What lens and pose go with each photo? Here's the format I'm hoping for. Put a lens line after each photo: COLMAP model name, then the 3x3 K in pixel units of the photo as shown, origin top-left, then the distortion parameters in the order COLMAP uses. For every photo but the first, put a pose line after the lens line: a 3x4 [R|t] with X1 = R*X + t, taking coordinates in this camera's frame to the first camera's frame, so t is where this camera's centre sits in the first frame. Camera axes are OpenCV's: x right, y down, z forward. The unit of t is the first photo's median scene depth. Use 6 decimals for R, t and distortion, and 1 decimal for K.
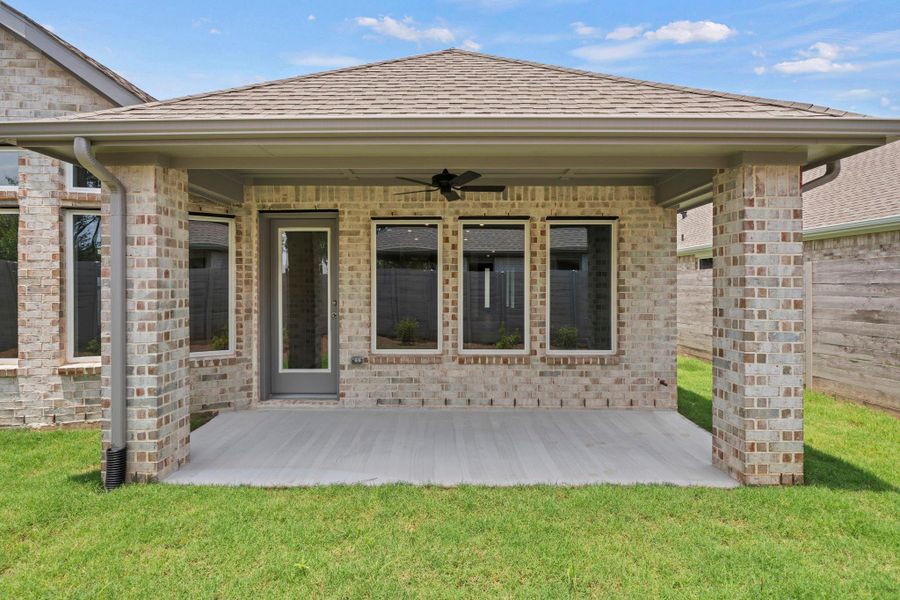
lens RADIAL K [[466.9, 0, 450.2], [0, 466.9, 279.3], [0, 0, 1]] dist [0.003051, 0.000201]
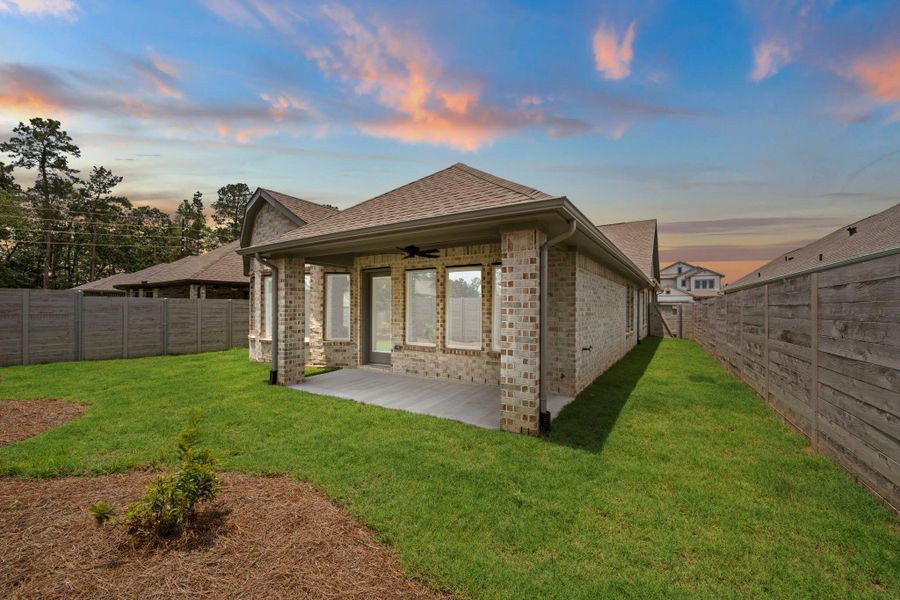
lens RADIAL K [[354.6, 0, 445.7], [0, 354.6, 299.3], [0, 0, 1]] dist [0.000476, -0.000007]
pose [[0.847610, -0.010627, -0.530514, 1.027717], [0.006450, 0.999932, -0.009725, -0.002594], [0.530581, 0.004822, 0.847621, -0.134206]]
